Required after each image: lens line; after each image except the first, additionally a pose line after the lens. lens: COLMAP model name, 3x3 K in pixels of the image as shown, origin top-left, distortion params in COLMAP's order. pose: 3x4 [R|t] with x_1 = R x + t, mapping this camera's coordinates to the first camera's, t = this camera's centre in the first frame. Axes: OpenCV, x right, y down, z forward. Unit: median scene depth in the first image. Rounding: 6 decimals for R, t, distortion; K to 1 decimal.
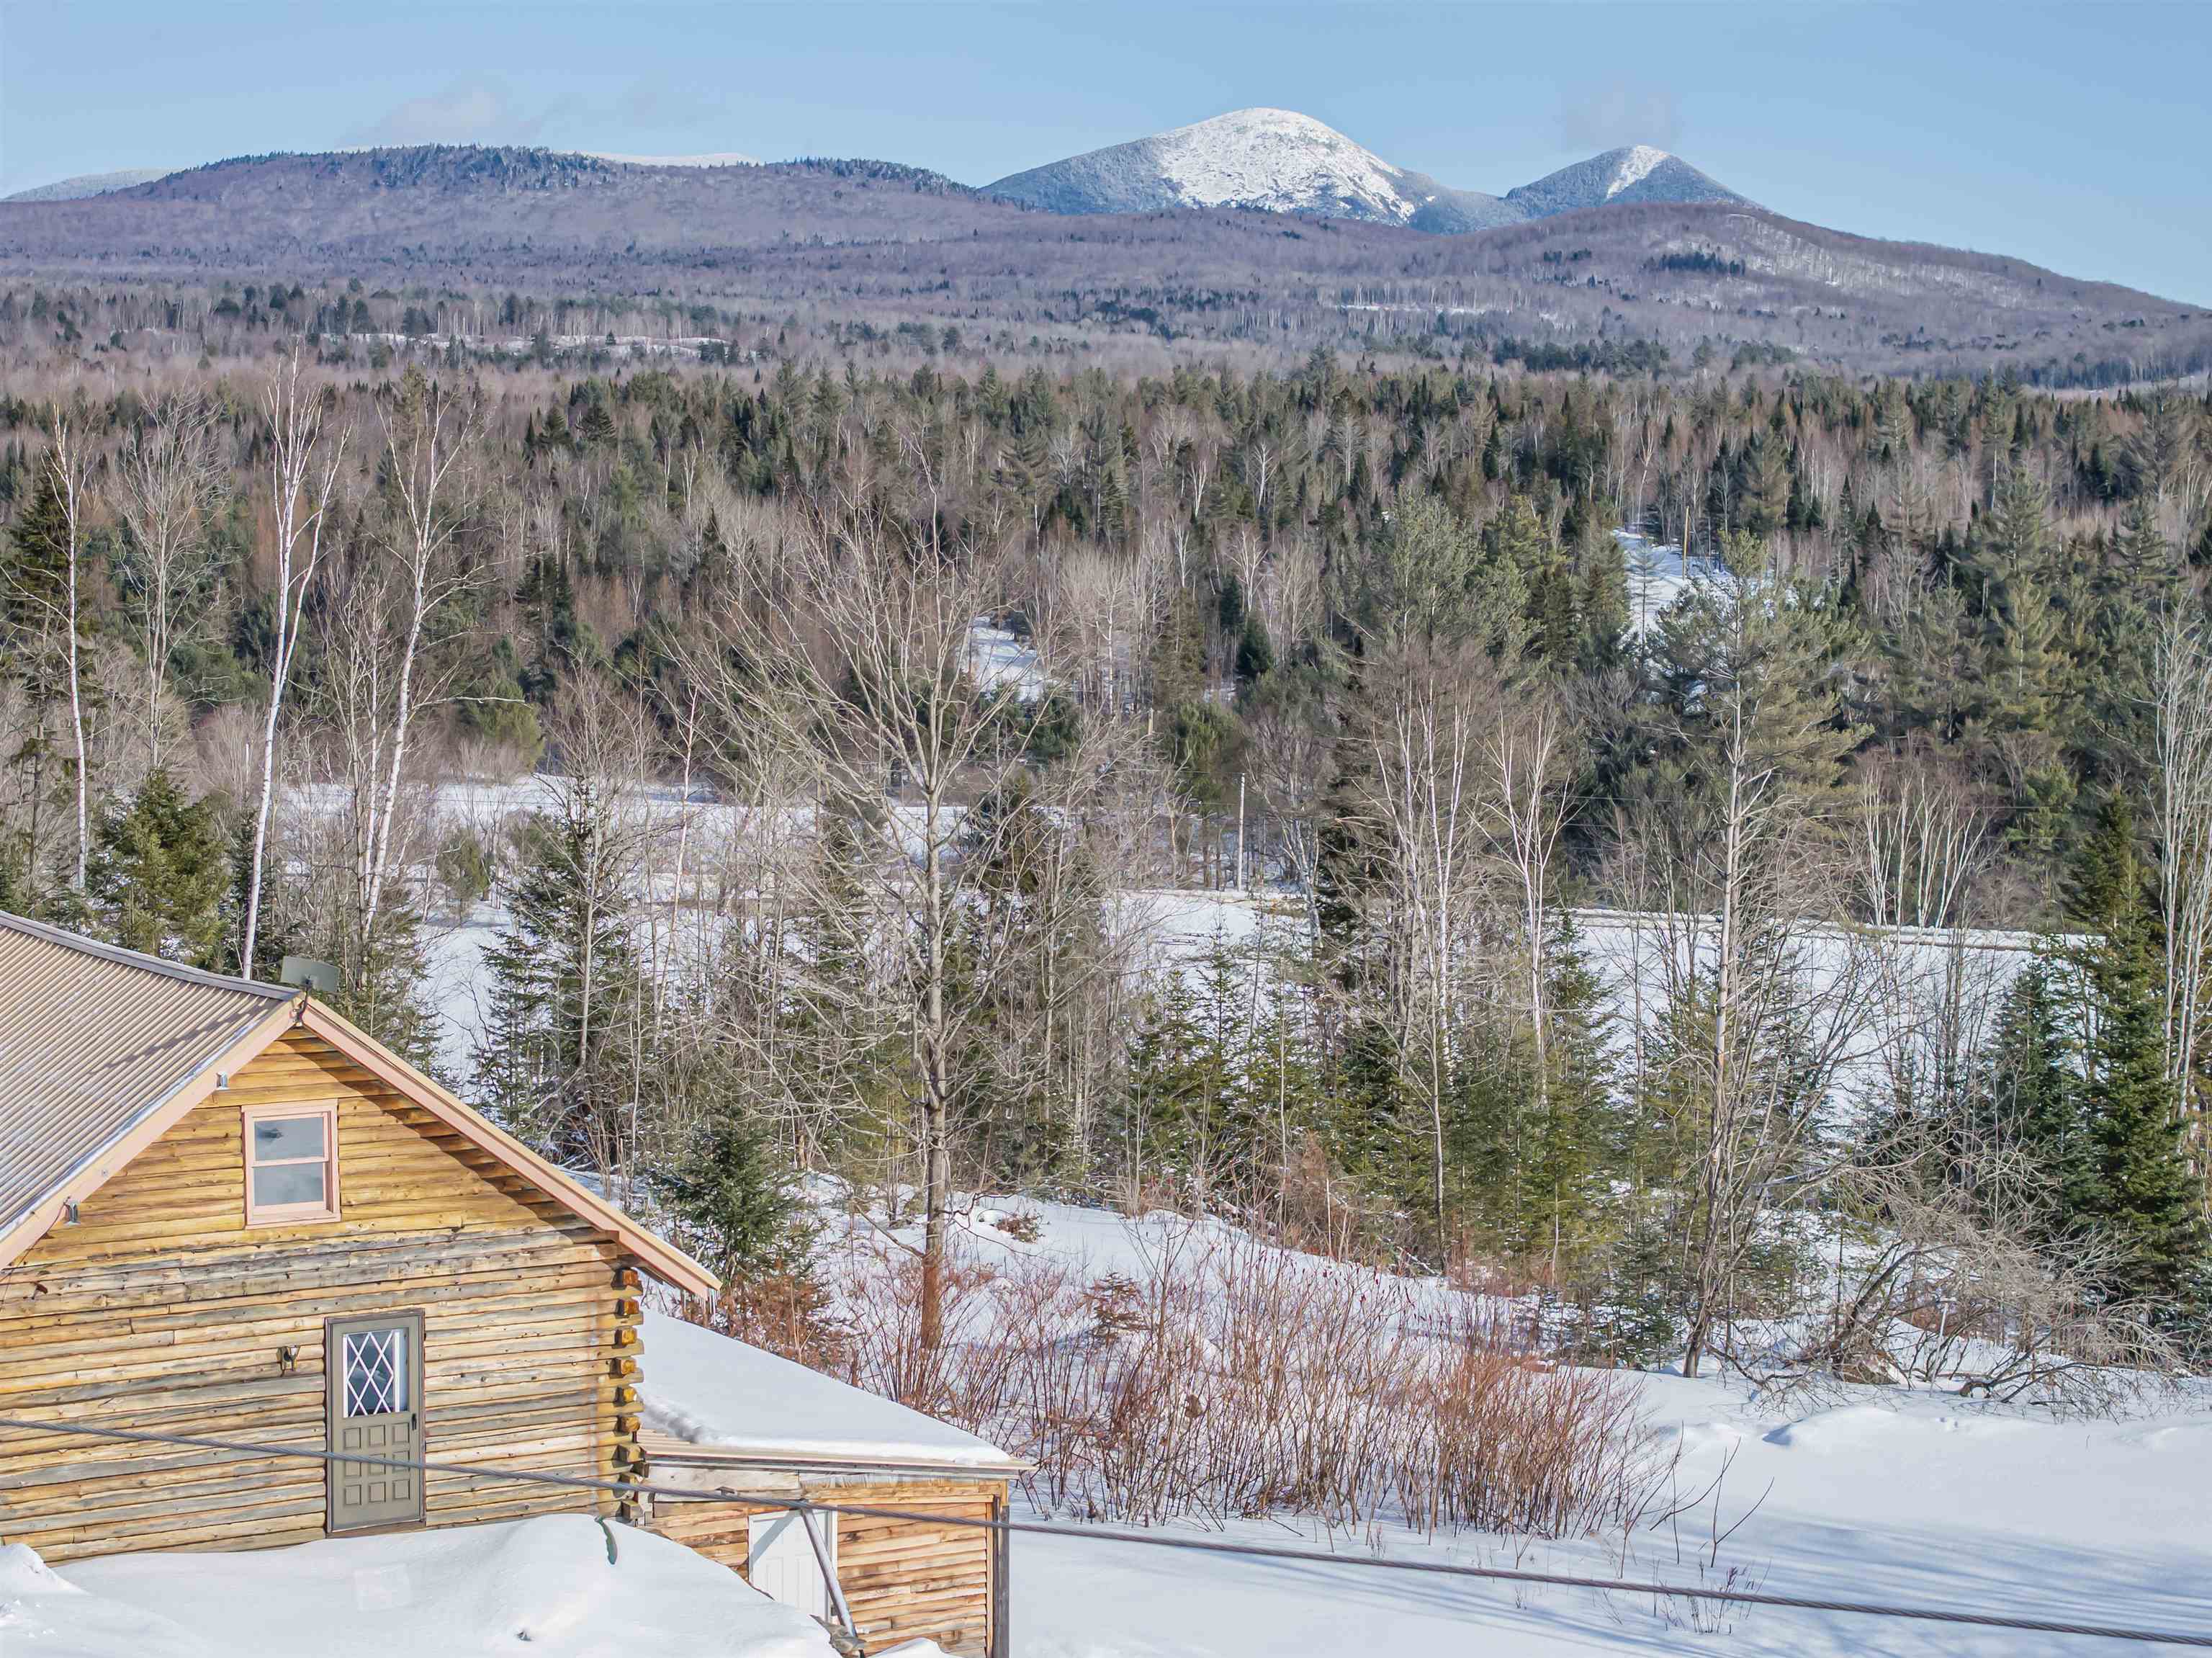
lens RADIAL K [[4551.8, 0, 1106.0], [0, 4551.8, 829.0], [0, 0, 1]] dist [-0.167032, -0.062958]
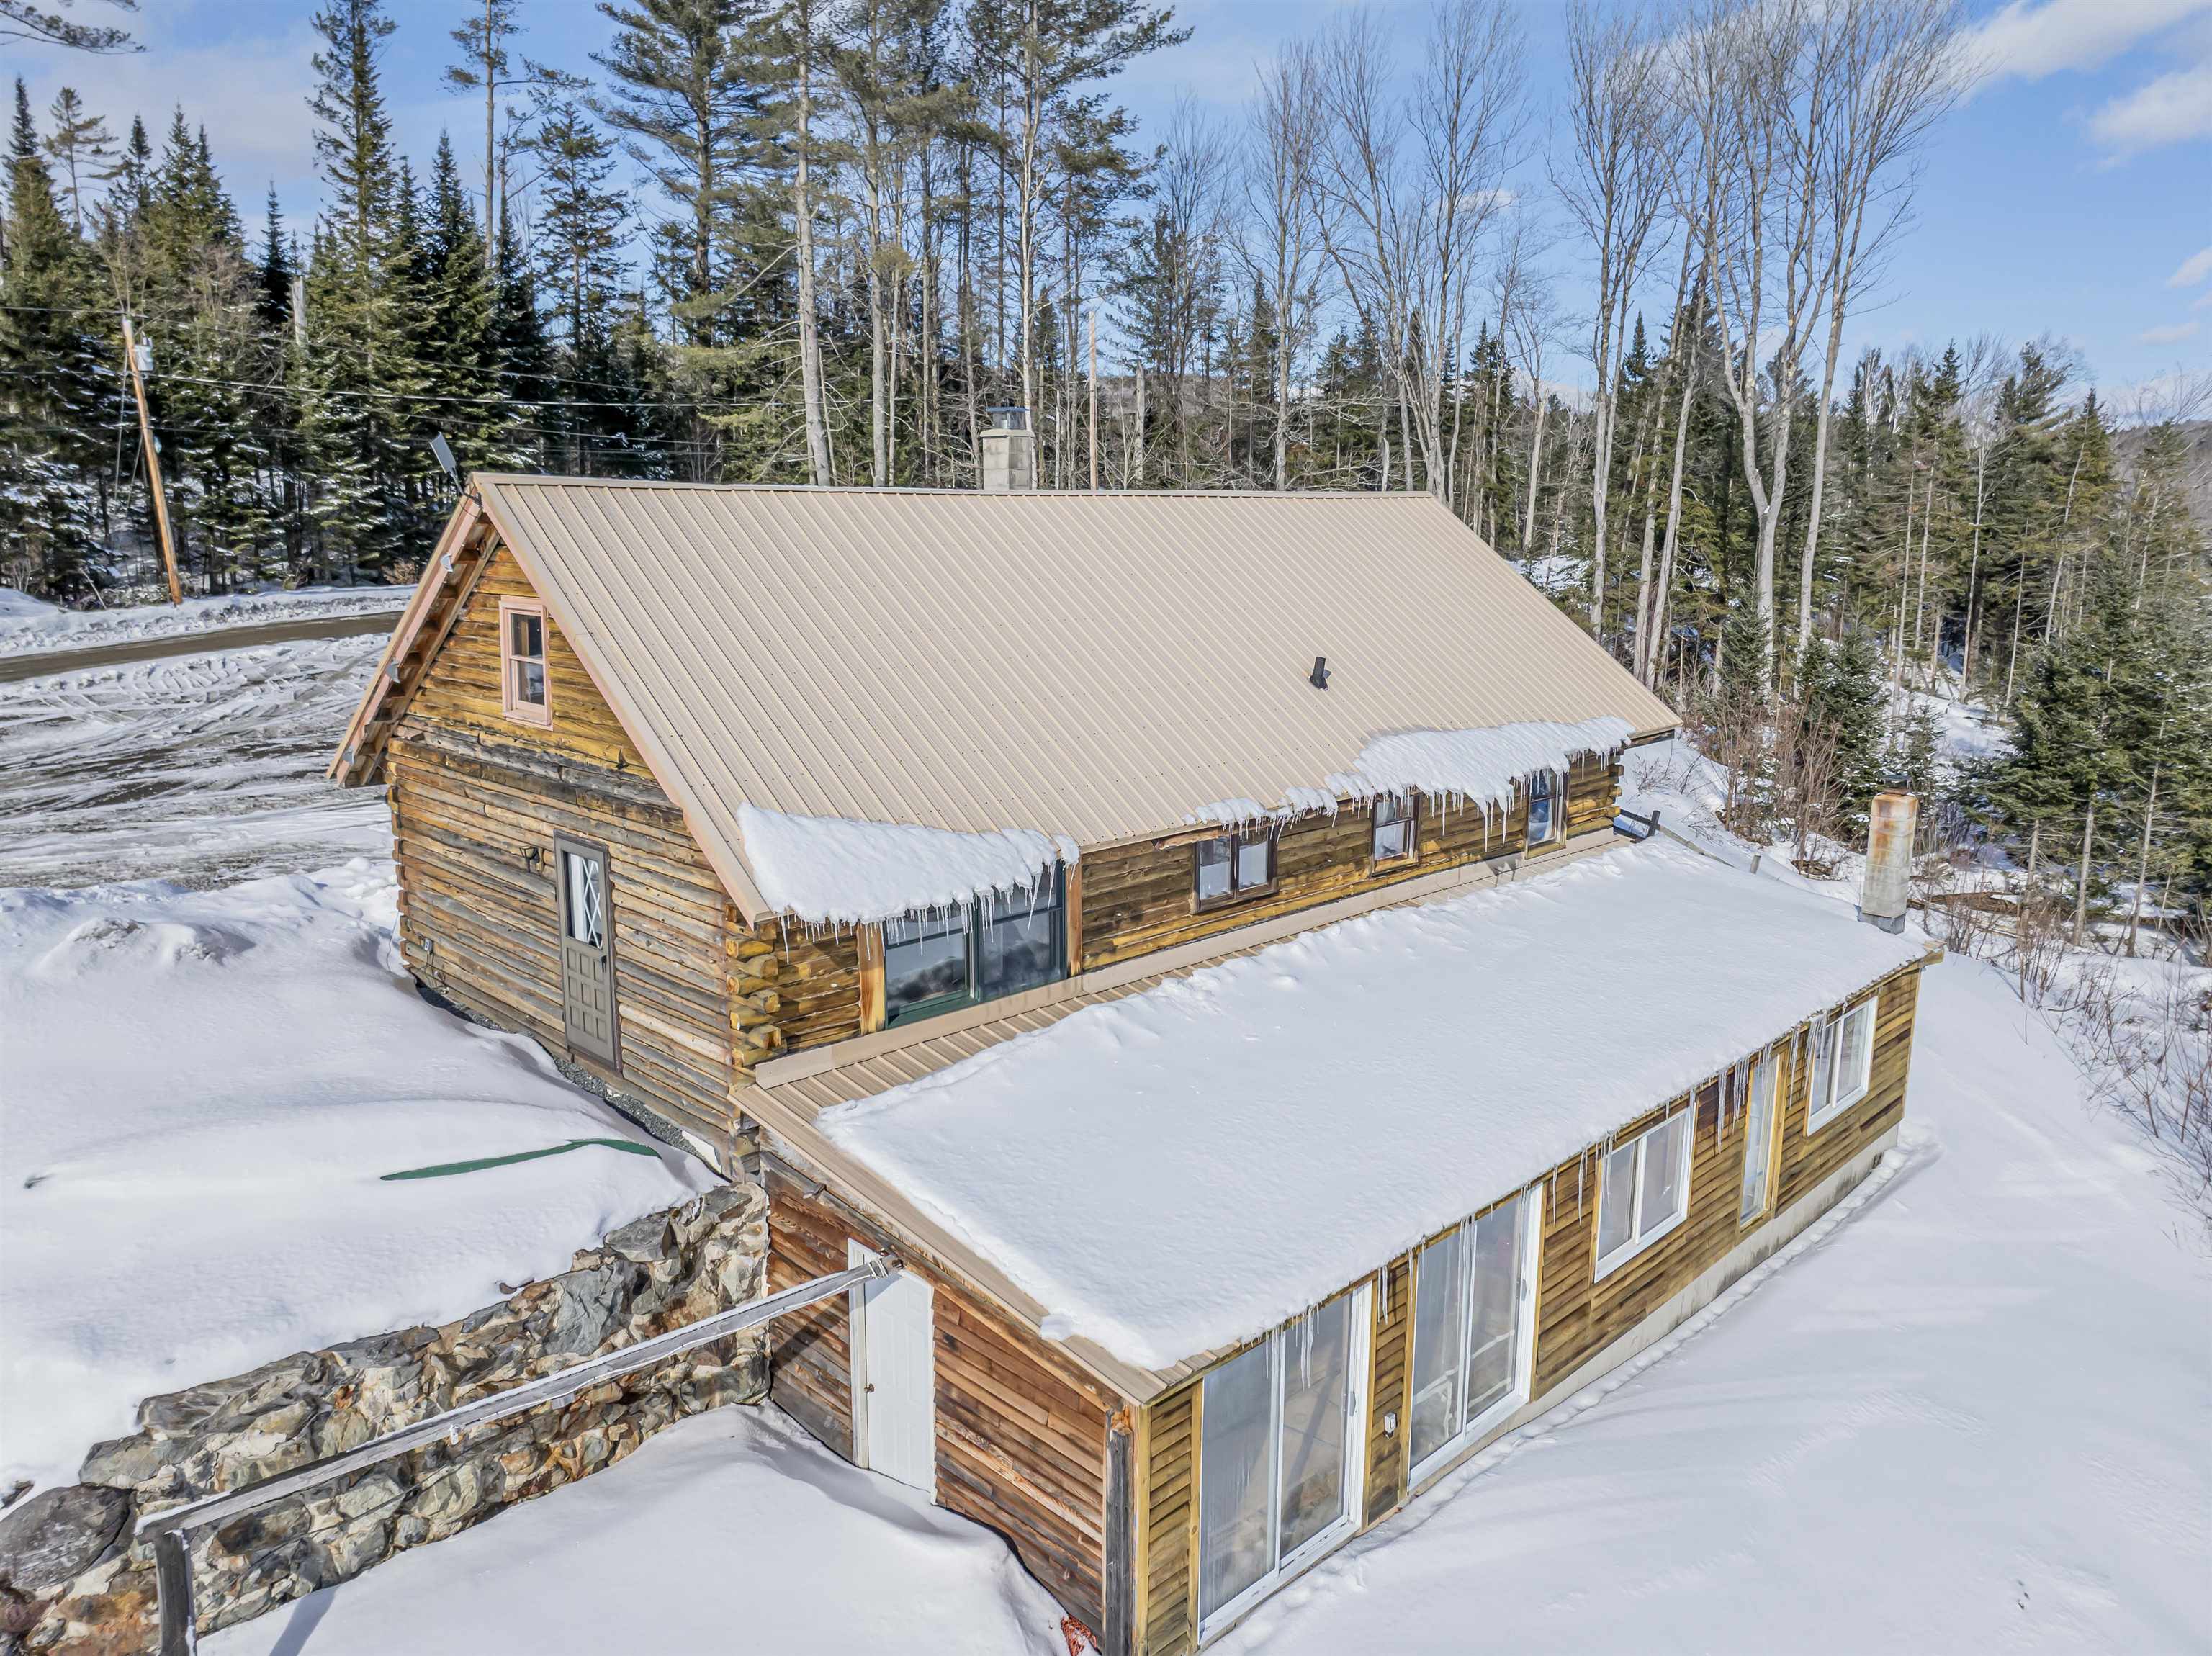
lens RADIAL K [[1560.9, 0, 1116.6], [0, 1560.9, 829.1], [0, 0, 1]] dist [-0.050086, 0.024220]
pose [[0.235353, 0.193303, -0.952493, 0.165268], [-0.082579, 0.980455, 0.178573, 0.037509], [0.968395, 0.036628, 0.246716, 0.995305]]
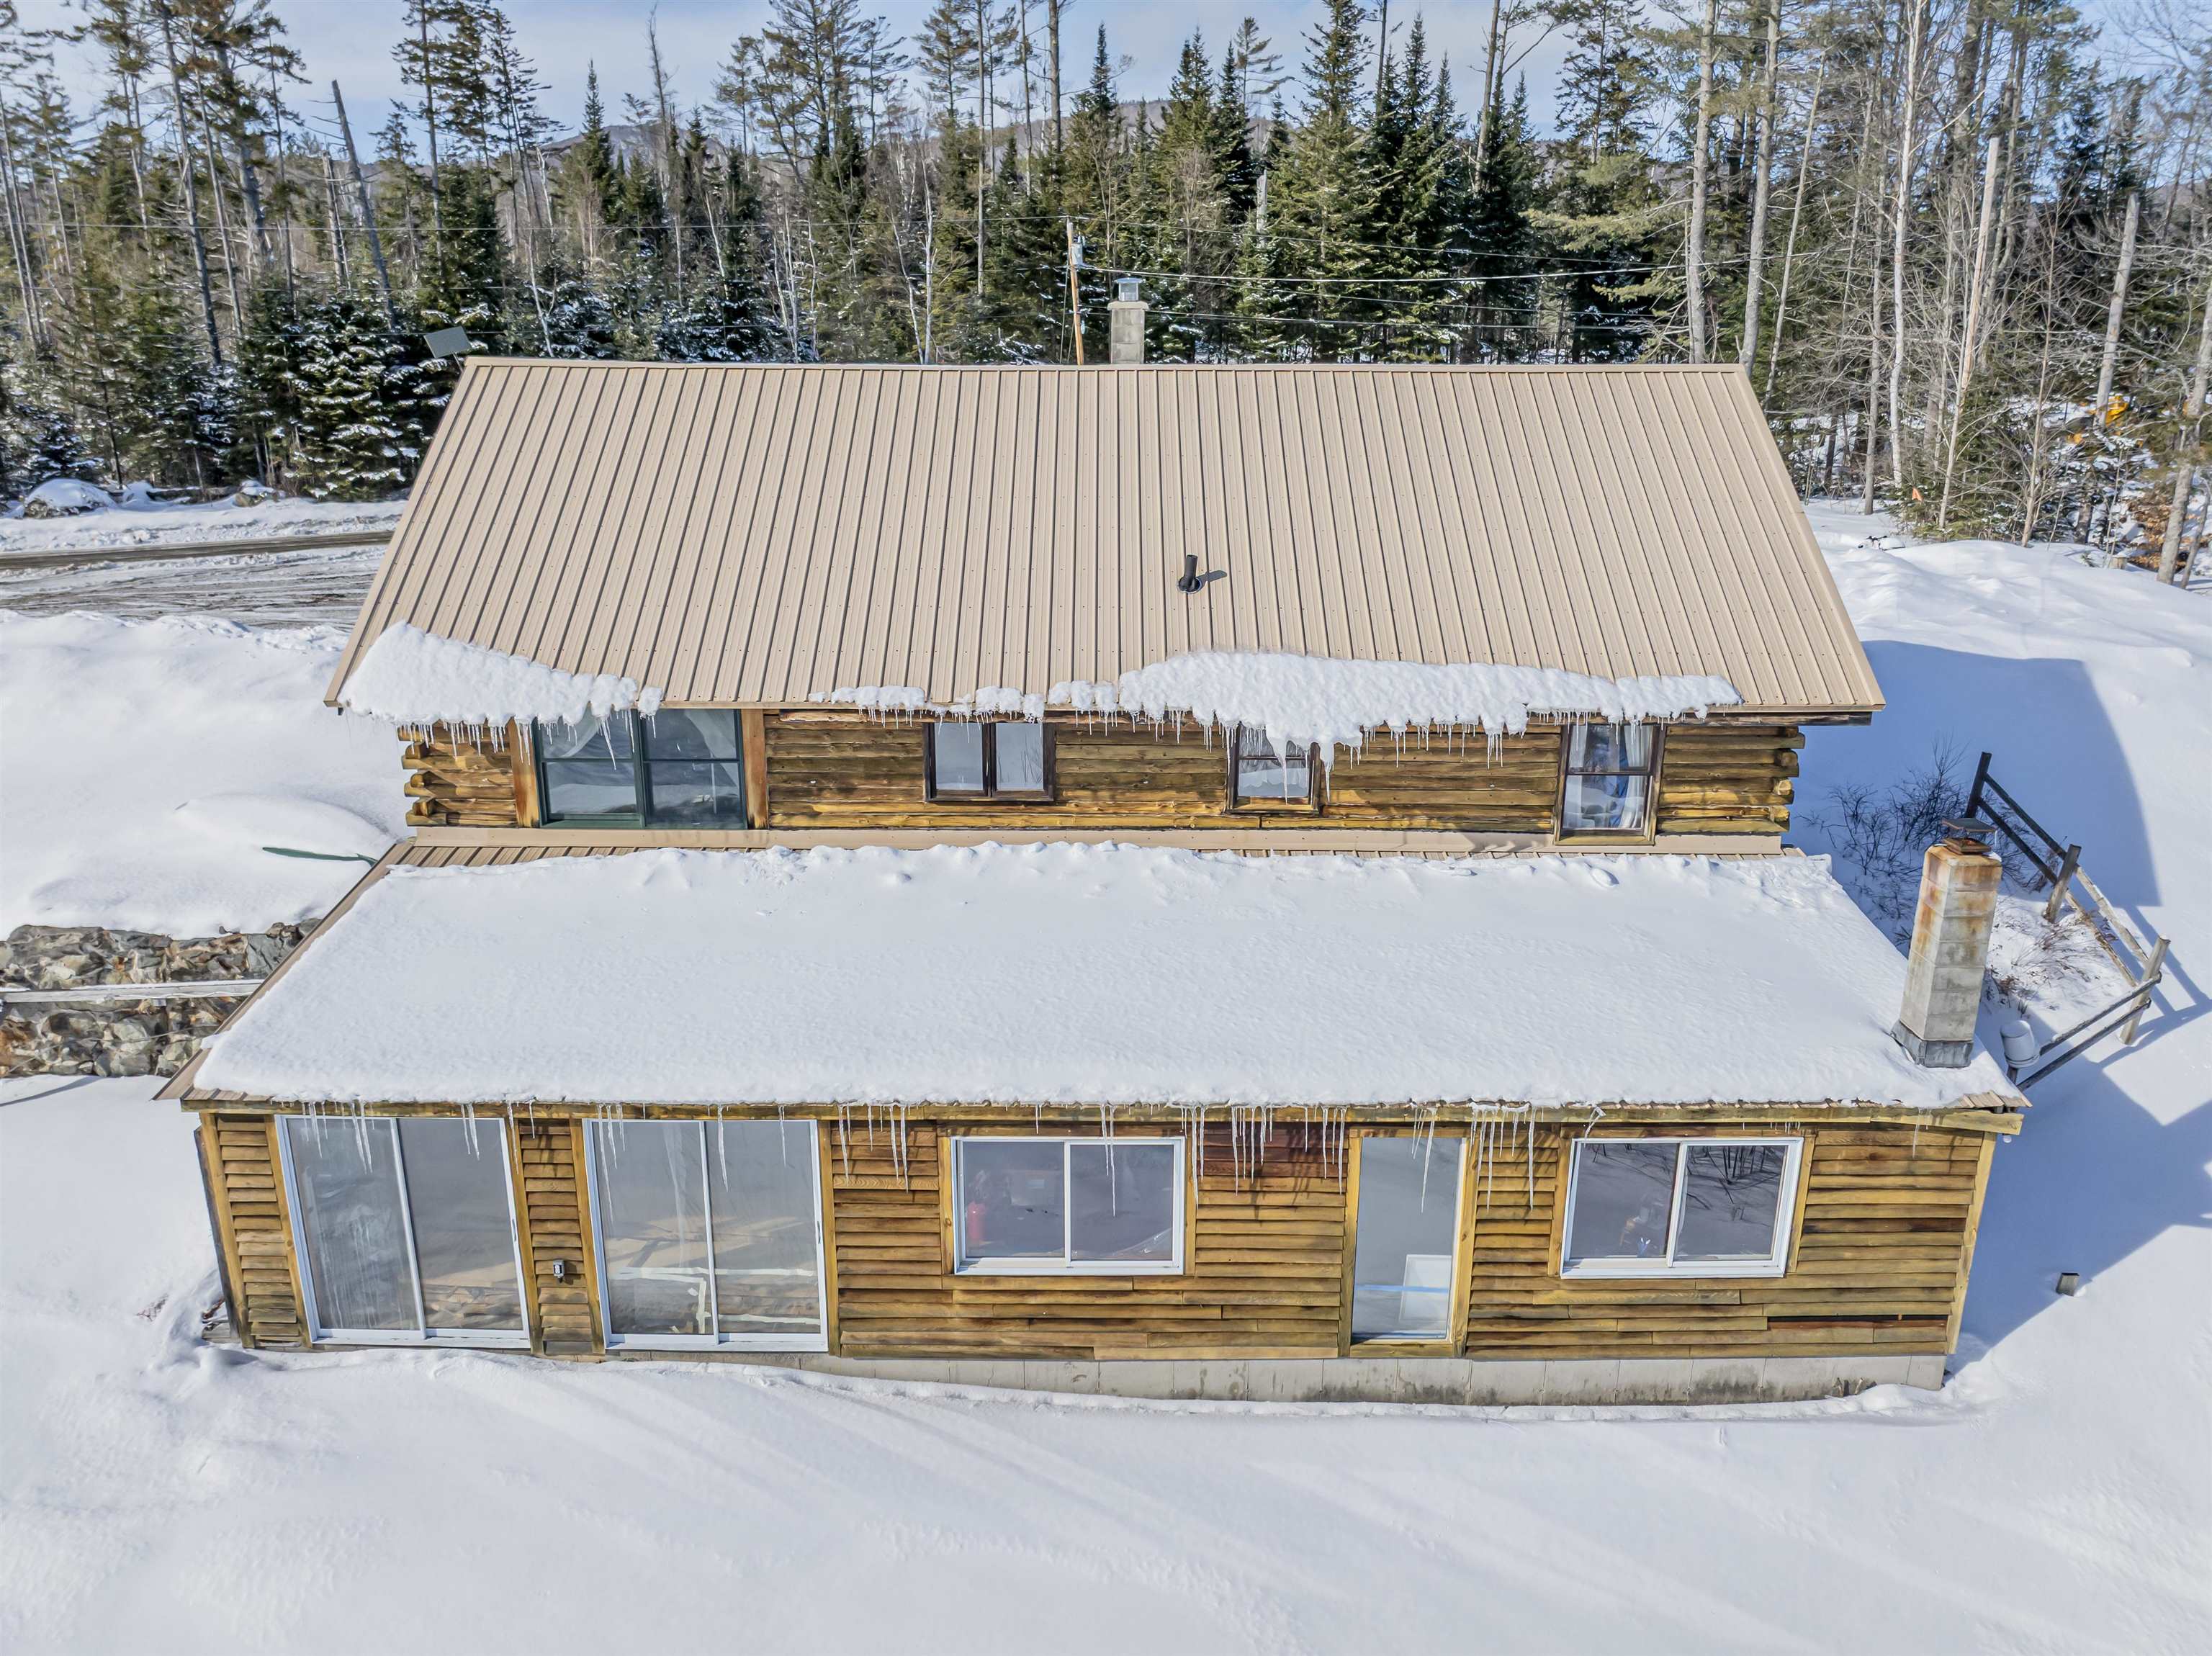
lens RADIAL K [[1560.9, 0, 1116.6], [0, 1560.9, 829.1], [0, 0, 1]] dist [-0.050086, 0.024220]
pose [[-0.521251, 0.231517, -0.821400, 0.106776], [-0.075153, 0.946306, 0.314414, 0.012781], [0.850088, 0.225619, -0.475864, 1.283205]]
